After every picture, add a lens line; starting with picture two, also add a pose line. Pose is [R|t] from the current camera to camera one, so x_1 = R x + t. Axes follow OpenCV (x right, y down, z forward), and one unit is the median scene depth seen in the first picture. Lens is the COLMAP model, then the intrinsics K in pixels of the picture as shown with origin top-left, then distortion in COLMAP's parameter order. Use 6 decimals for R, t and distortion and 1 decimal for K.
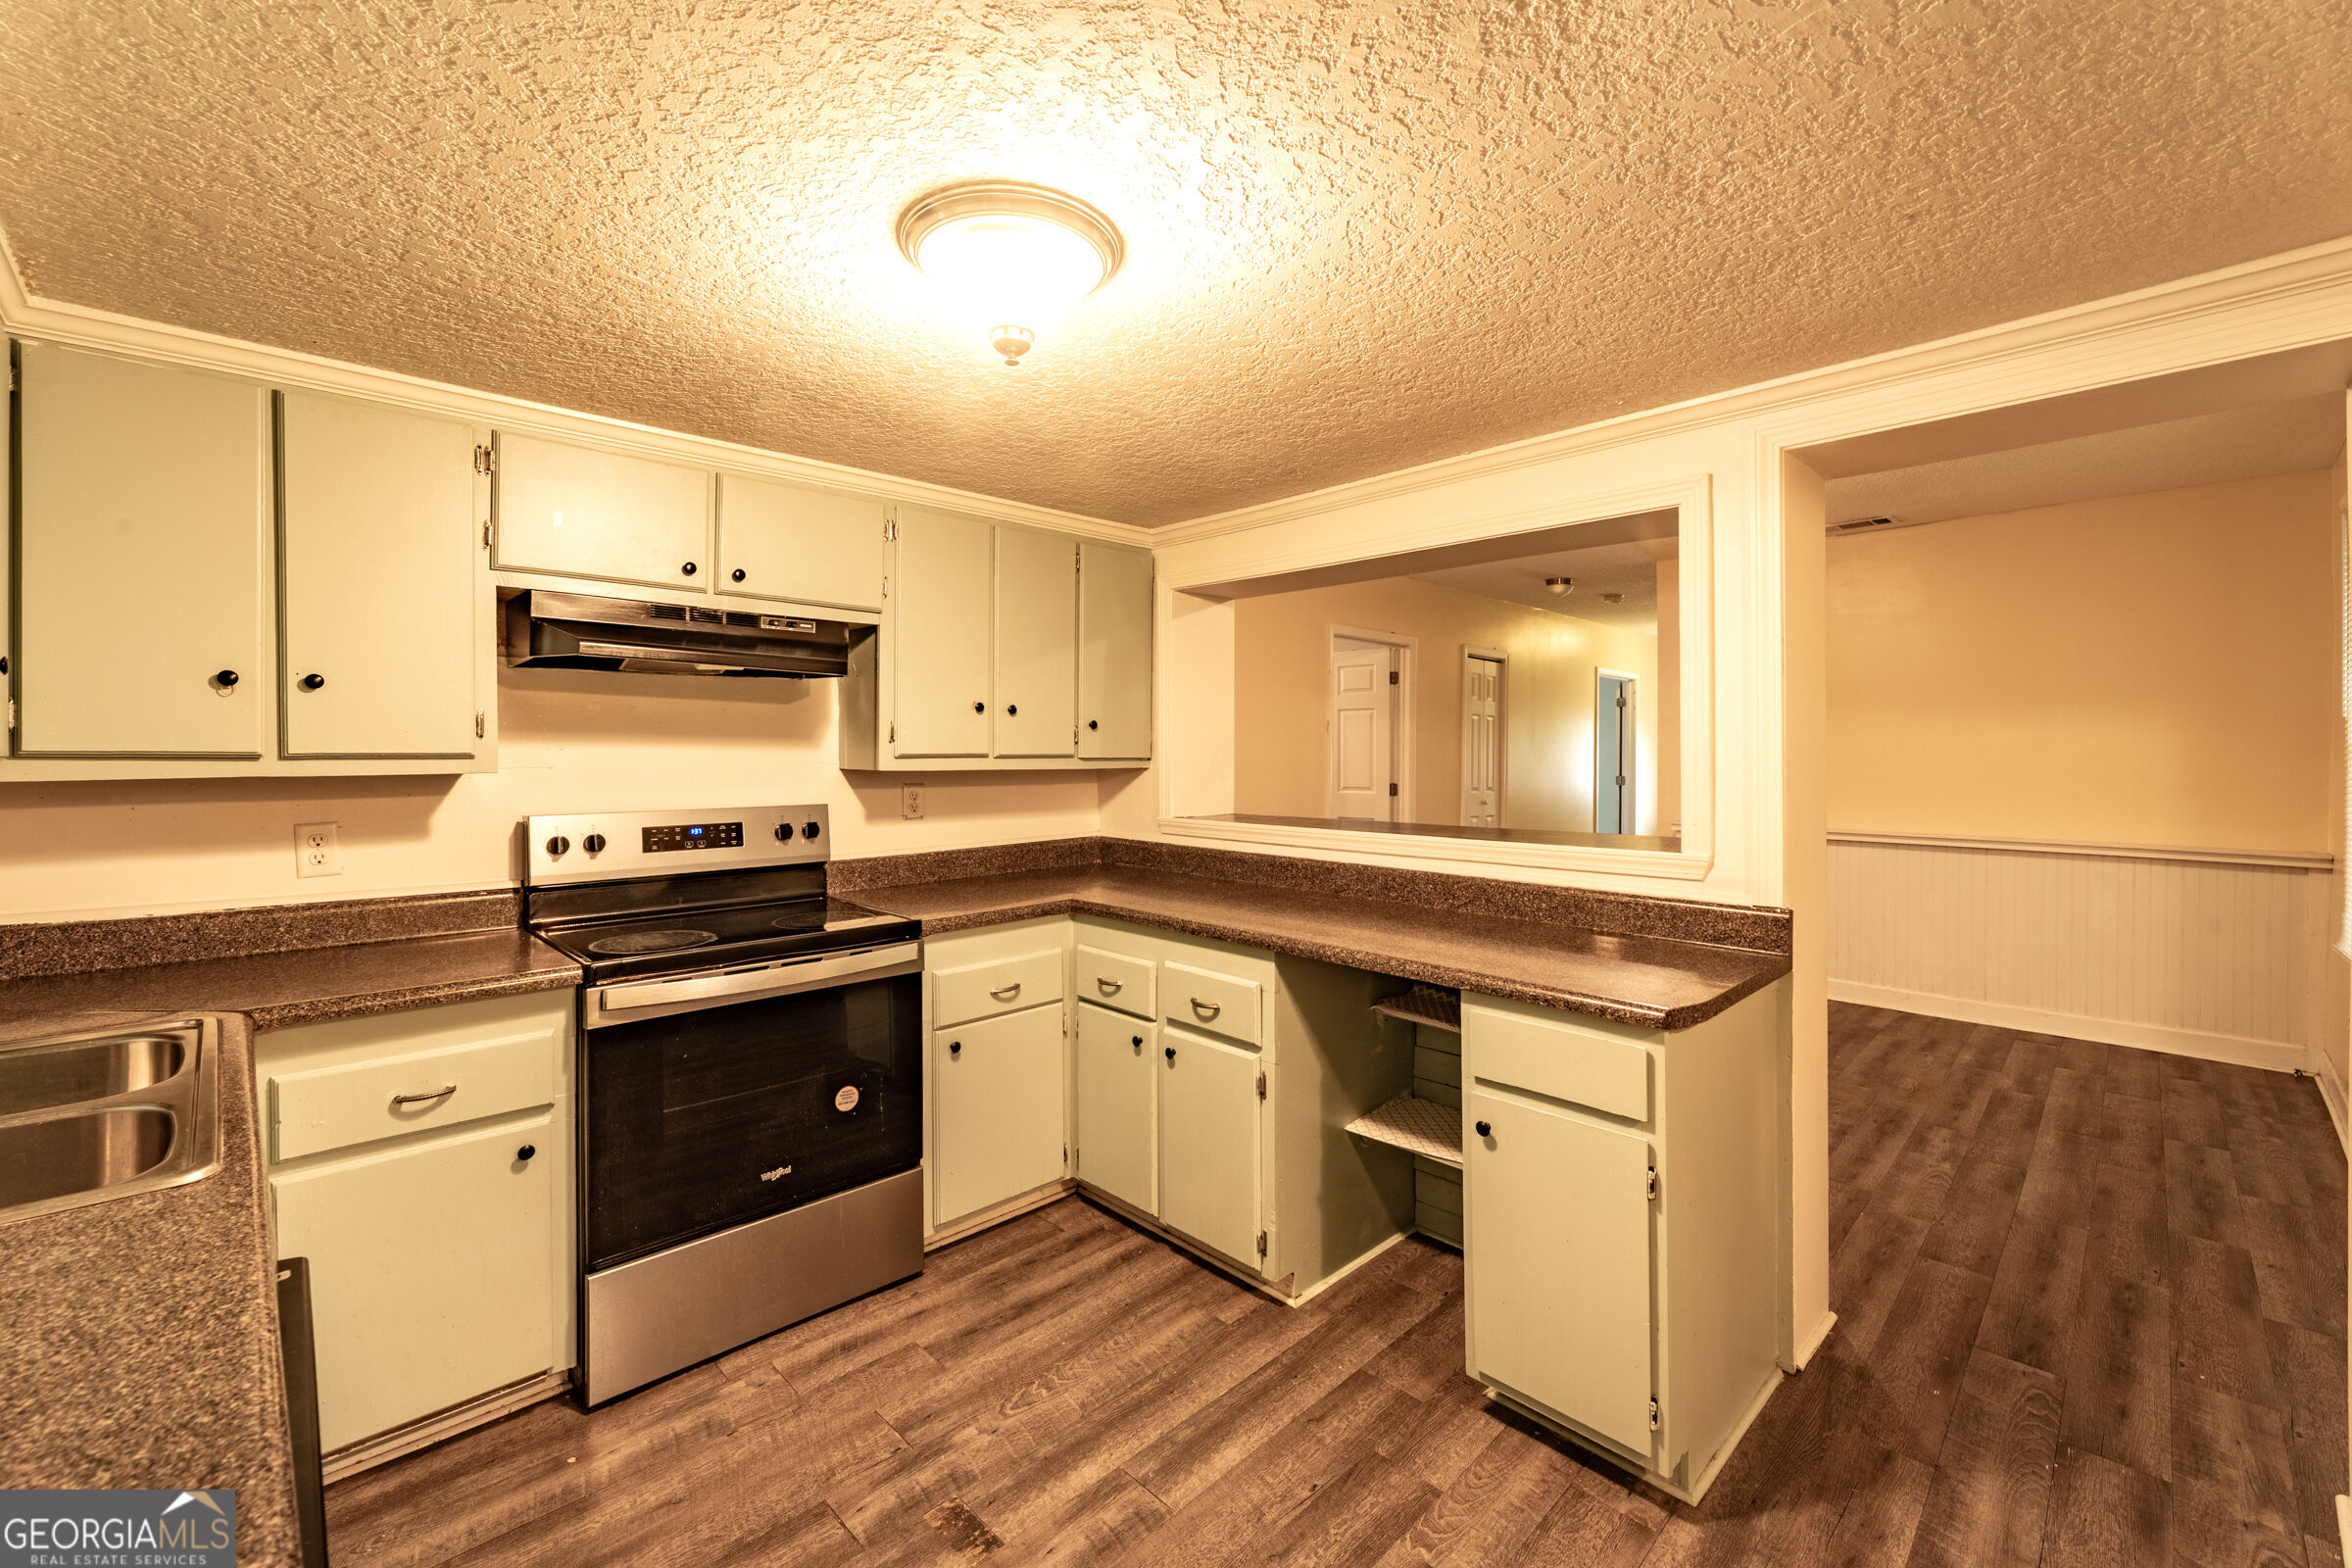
lens RADIAL K [[955.2, 0, 1159.7], [0, 955.2, 762.5], [0, 0, 1]] dist [0.000924, 0.000129]
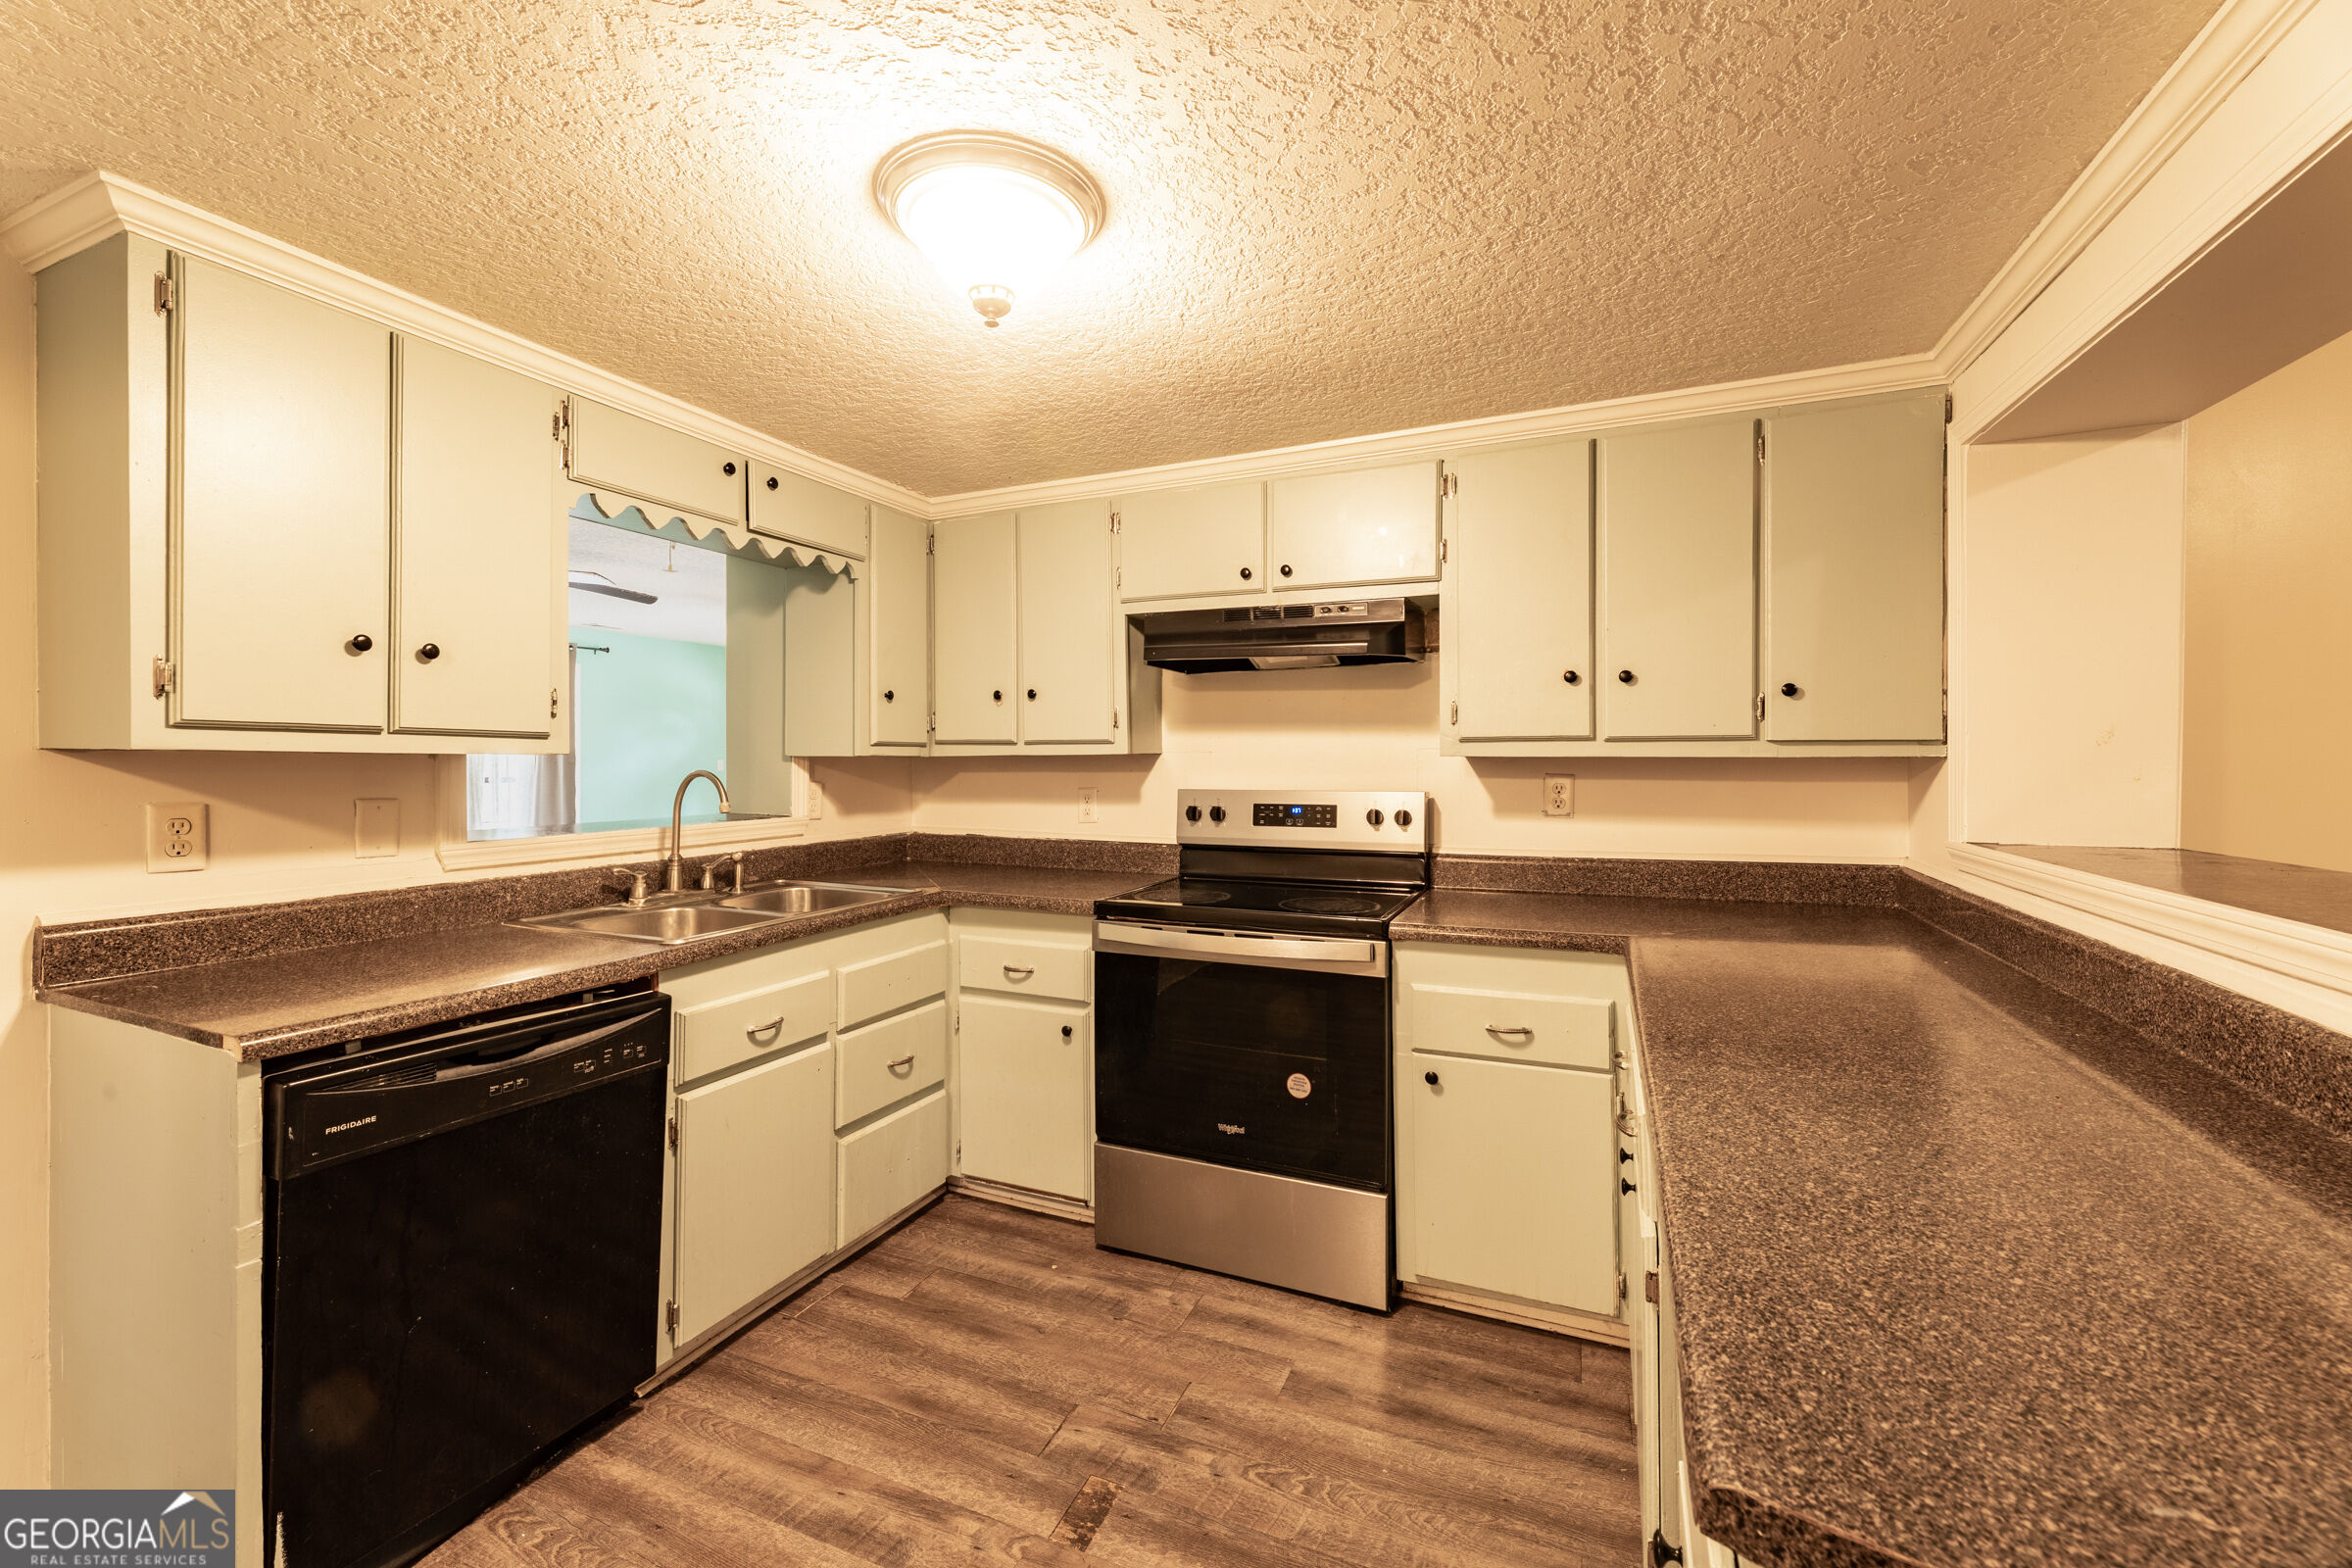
lens RADIAL K [[947.0, 0, 1171.3], [0, 947.0, 772.0], [0, 0, 1]] dist [0.001767, 0.000381]
pose [[0.391999, 0.013193, -0.919871, 0.514588], [-0.008373, 0.999907, 0.010773, 0.019497], [0.919928, 0.003480, 0.392073, 0.495708]]
